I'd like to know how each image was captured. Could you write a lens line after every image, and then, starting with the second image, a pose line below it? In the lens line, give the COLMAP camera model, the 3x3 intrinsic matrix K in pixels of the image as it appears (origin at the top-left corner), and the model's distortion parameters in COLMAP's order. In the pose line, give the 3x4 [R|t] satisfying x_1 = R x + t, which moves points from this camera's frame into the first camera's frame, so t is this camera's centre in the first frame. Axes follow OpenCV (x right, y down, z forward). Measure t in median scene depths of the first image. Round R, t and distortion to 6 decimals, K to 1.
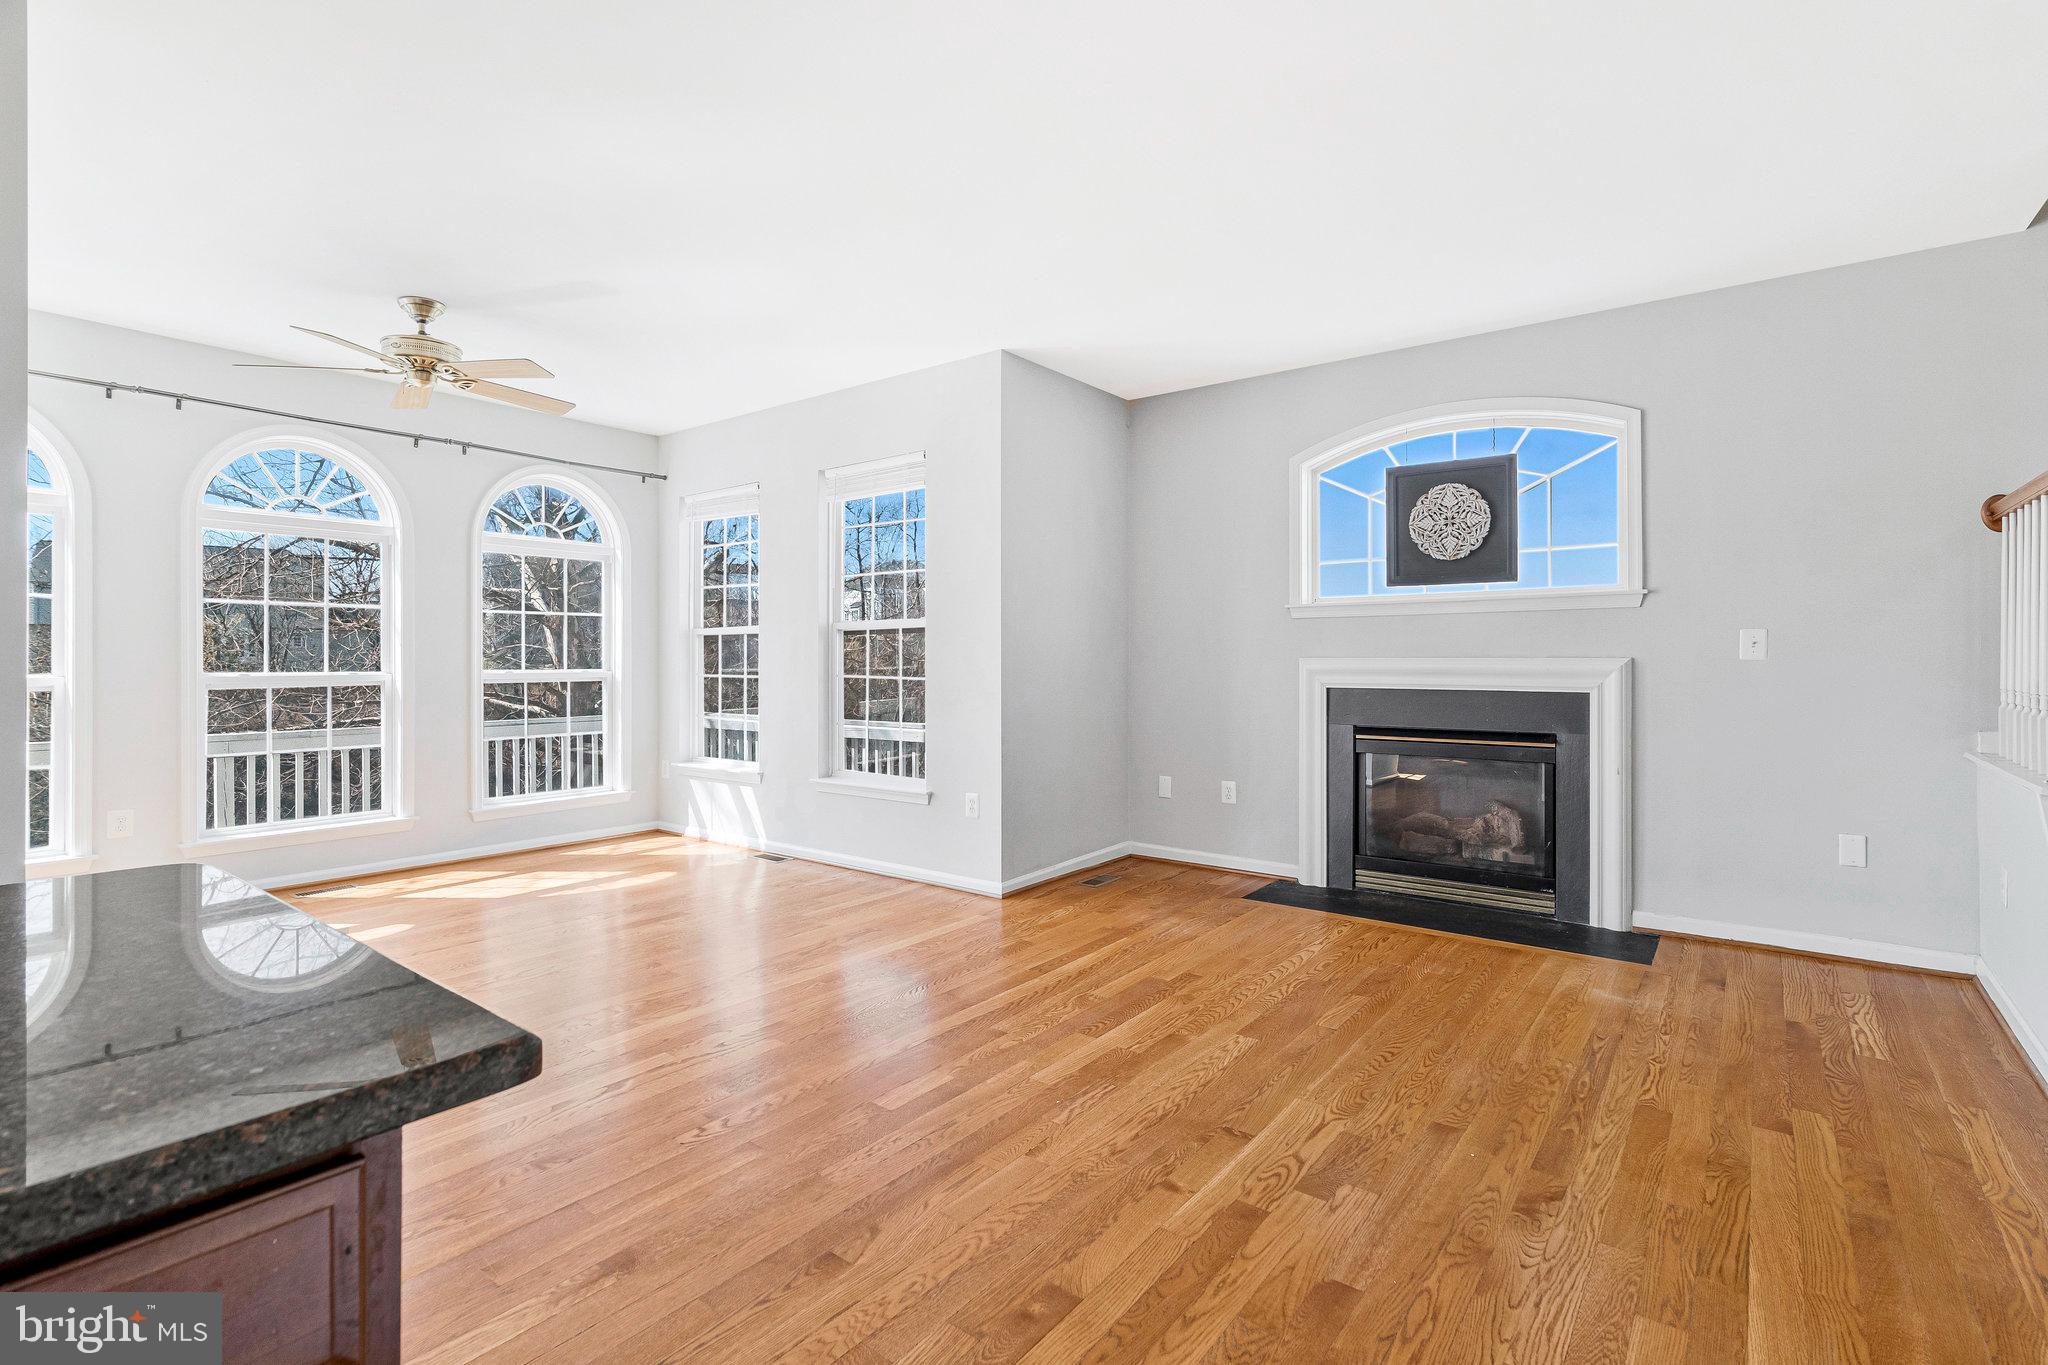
lens RADIAL K [[951.8, 0, 1026.1], [0, 951.8, 655.8], [0, 0, 1]] dist [-0.010181, 0.000748]
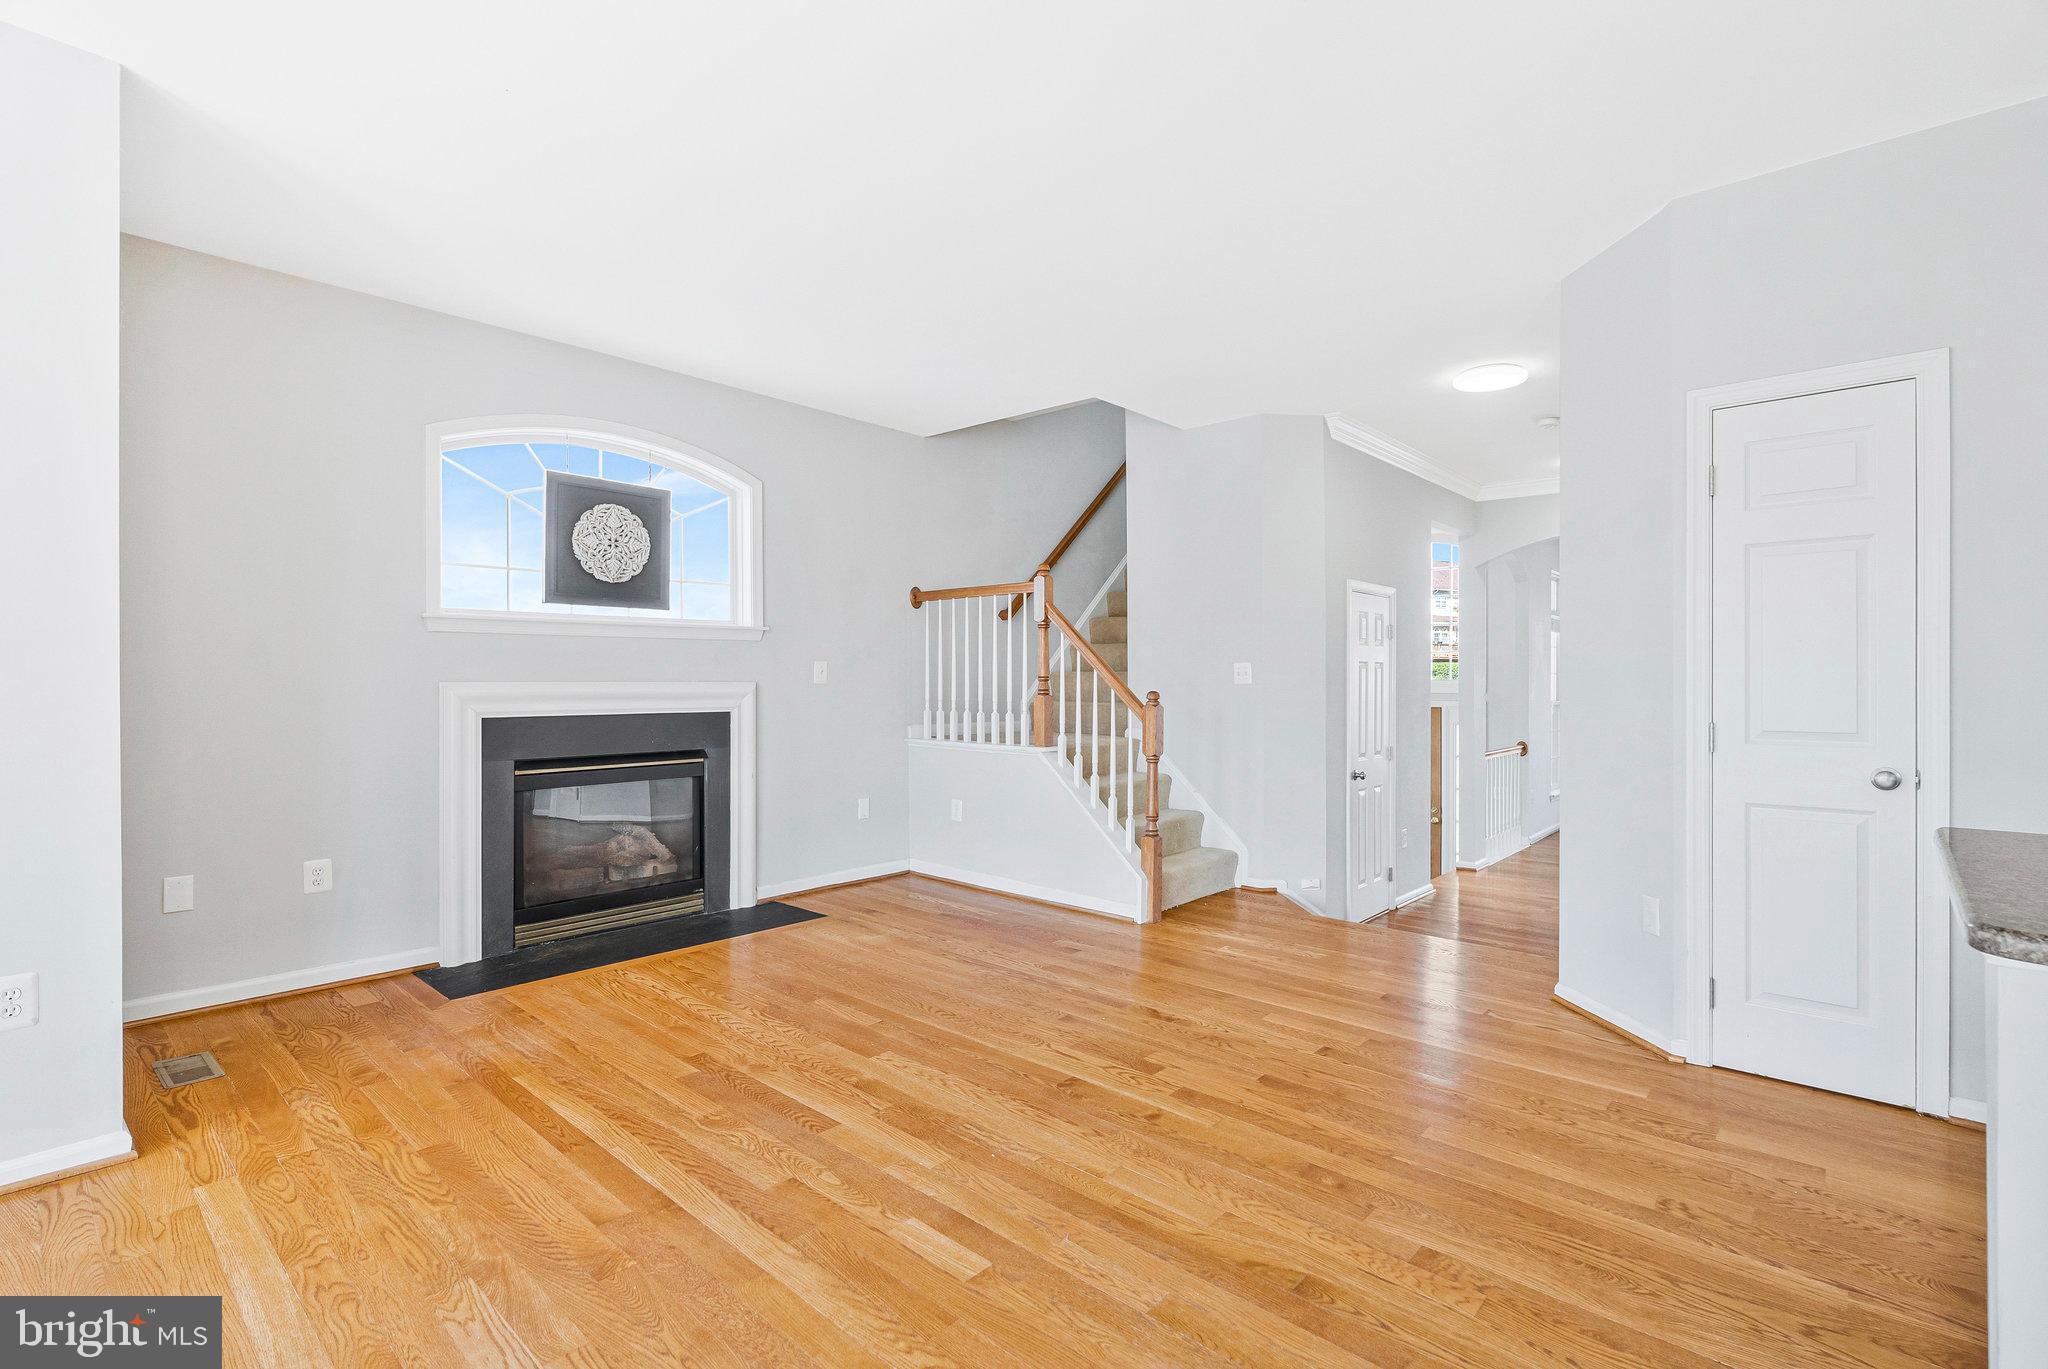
lens RADIAL K [[941.8, 0, 1029.8], [0, 941.8, 679.4], [0, 0, 1]] dist [-0.003494, -0.000038]
pose [[0.073887, 0.003161, 0.997262, -0.567673], [-0.002216, 0.999993, -0.003005, 0.002085], [-0.997264, -0.001987, 0.073894, 0.571290]]
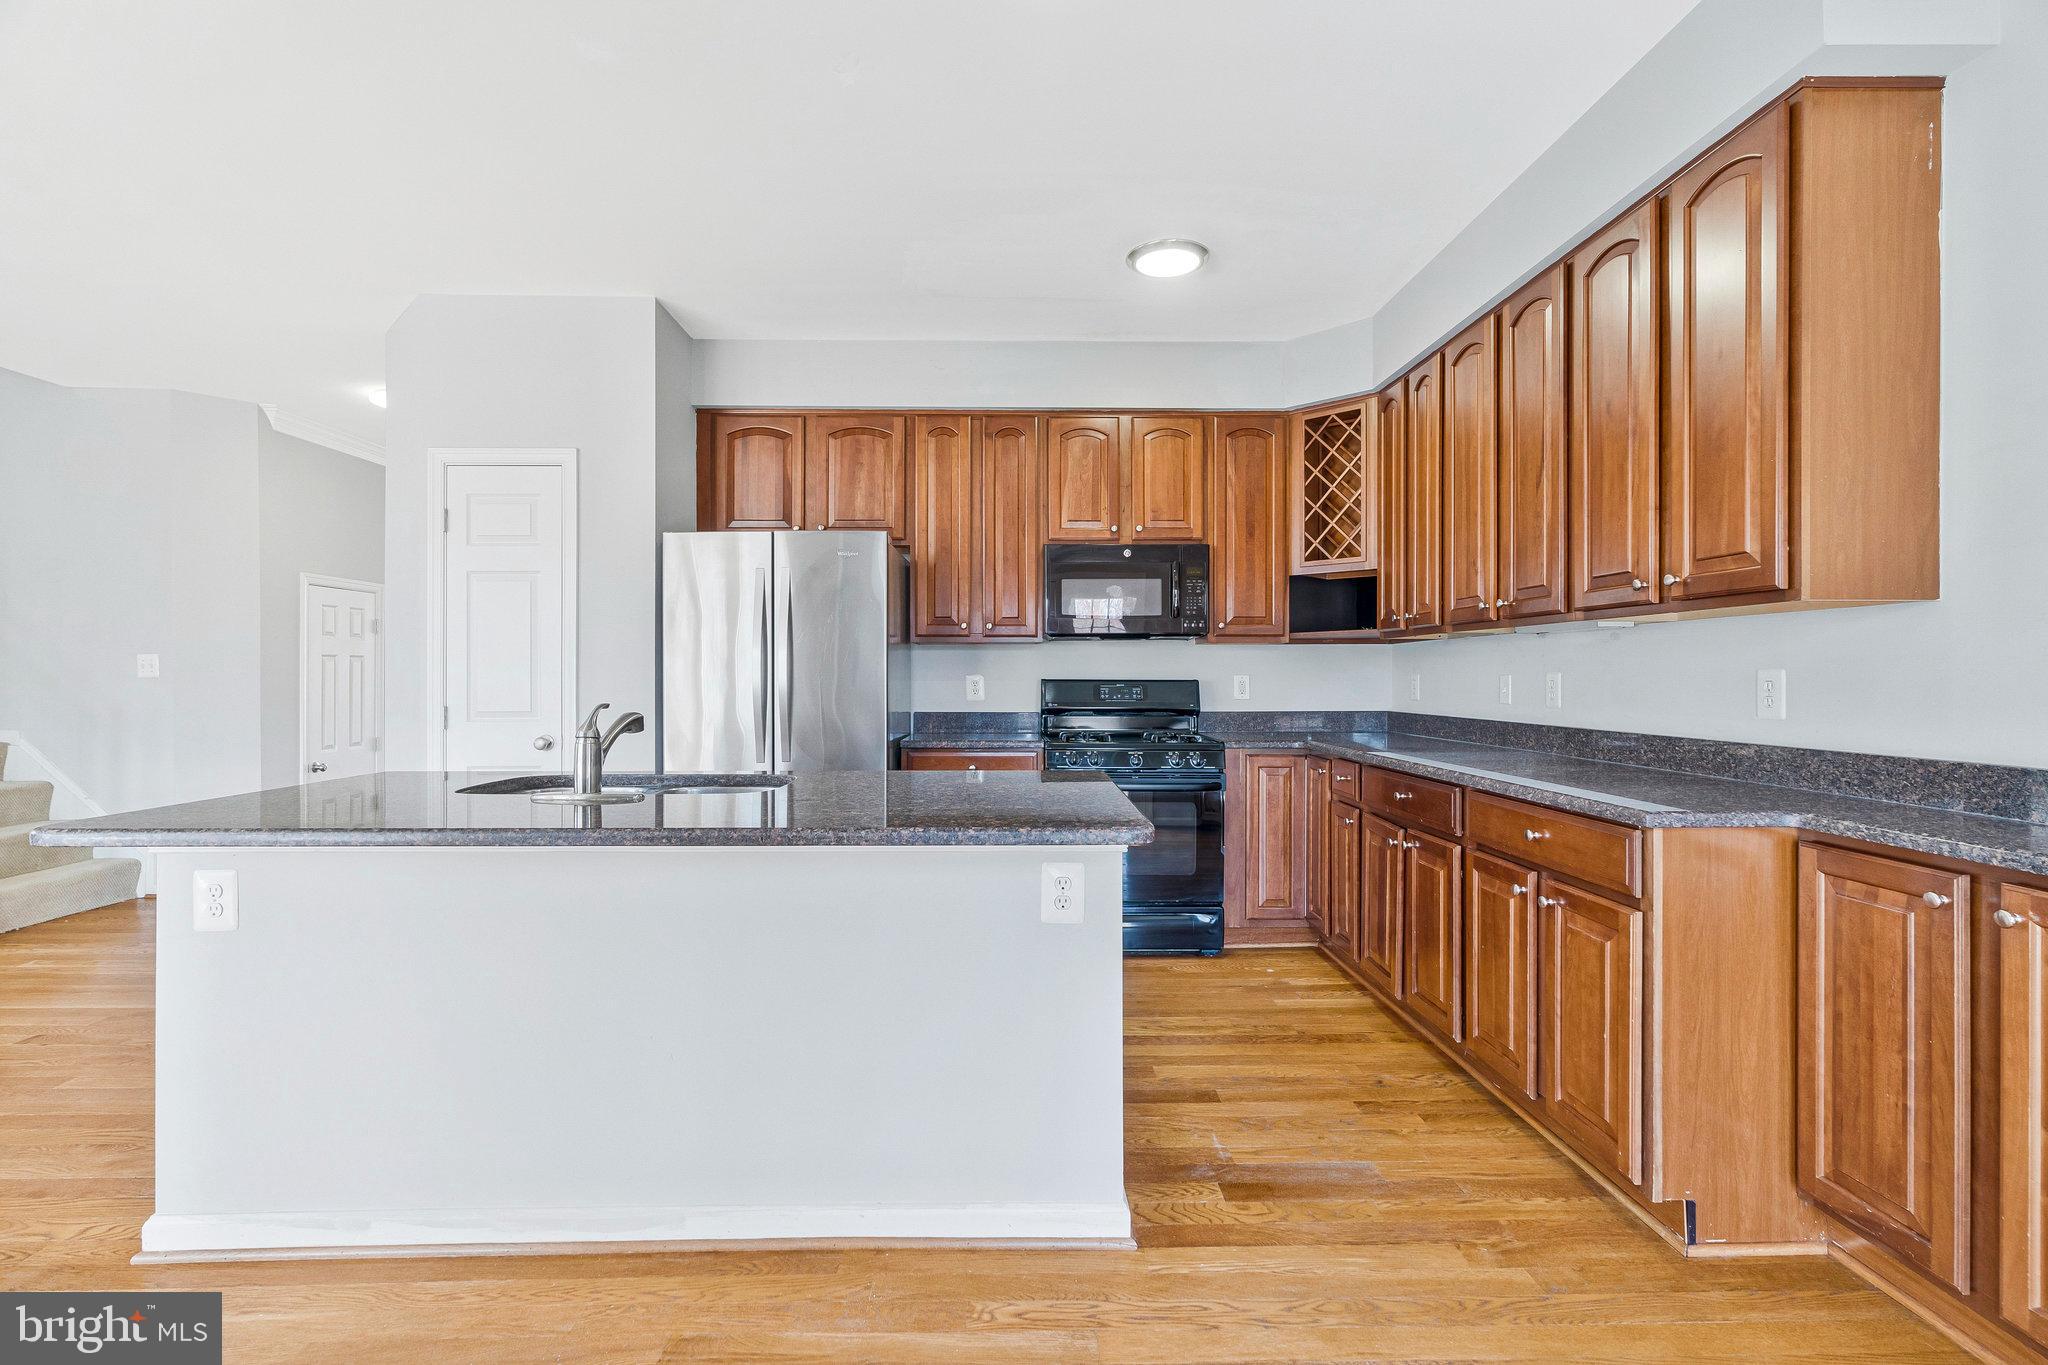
lens RADIAL K [[938.8, 0, 1029.9], [0, 938.8, 674.6], [0, 0, 1]] dist [-0.003725, 0.000529]
pose [[-0.626183, -0.000312, 0.779676, -0.900468], [-0.001787, 0.999998, -0.001035, -0.000078], [-0.779674, -0.002042, -0.626182, 0.232580]]
